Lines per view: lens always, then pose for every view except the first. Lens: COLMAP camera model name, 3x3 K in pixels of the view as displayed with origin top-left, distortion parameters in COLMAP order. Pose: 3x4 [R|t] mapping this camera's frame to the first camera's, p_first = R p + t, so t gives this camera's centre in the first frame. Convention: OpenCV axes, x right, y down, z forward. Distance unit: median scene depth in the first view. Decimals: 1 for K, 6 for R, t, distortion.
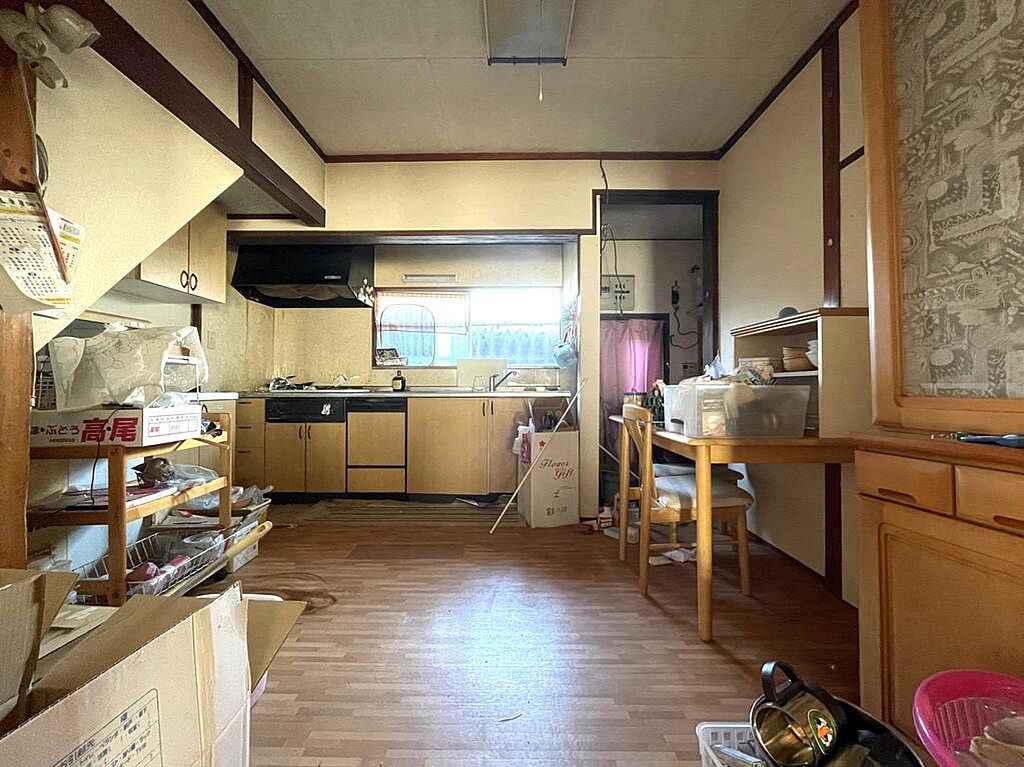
lens RADIAL K [[411.1, 0, 510.2], [0, 411.1, 385.0], [0, 0, 1]] dist [0.001455, 0.000088]
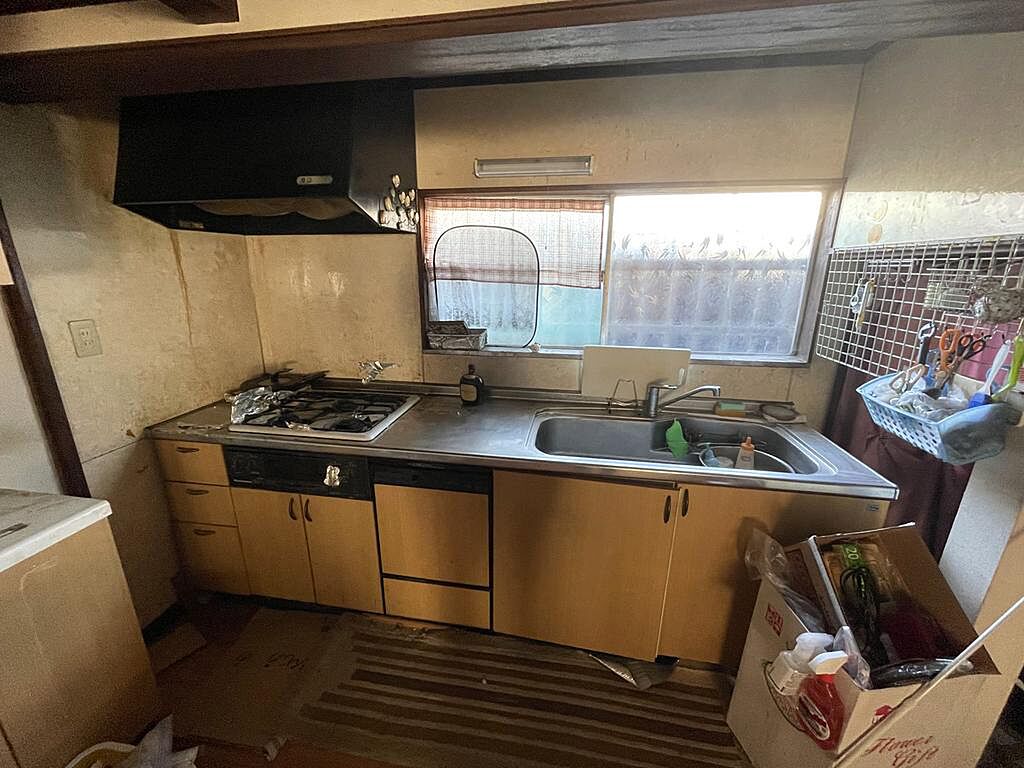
lens RADIAL K [[411.1, 0, 510.9], [0, 411.1, 383.6], [0, 0, 1]] dist [0.001455, 0.000088]
pose [[0.987899, 0.045522, -0.148270, -0.138615], [-0.002912, 0.961235, 0.275716, -0.152137], [0.155073, -0.271948, 0.949735, 0.491977]]
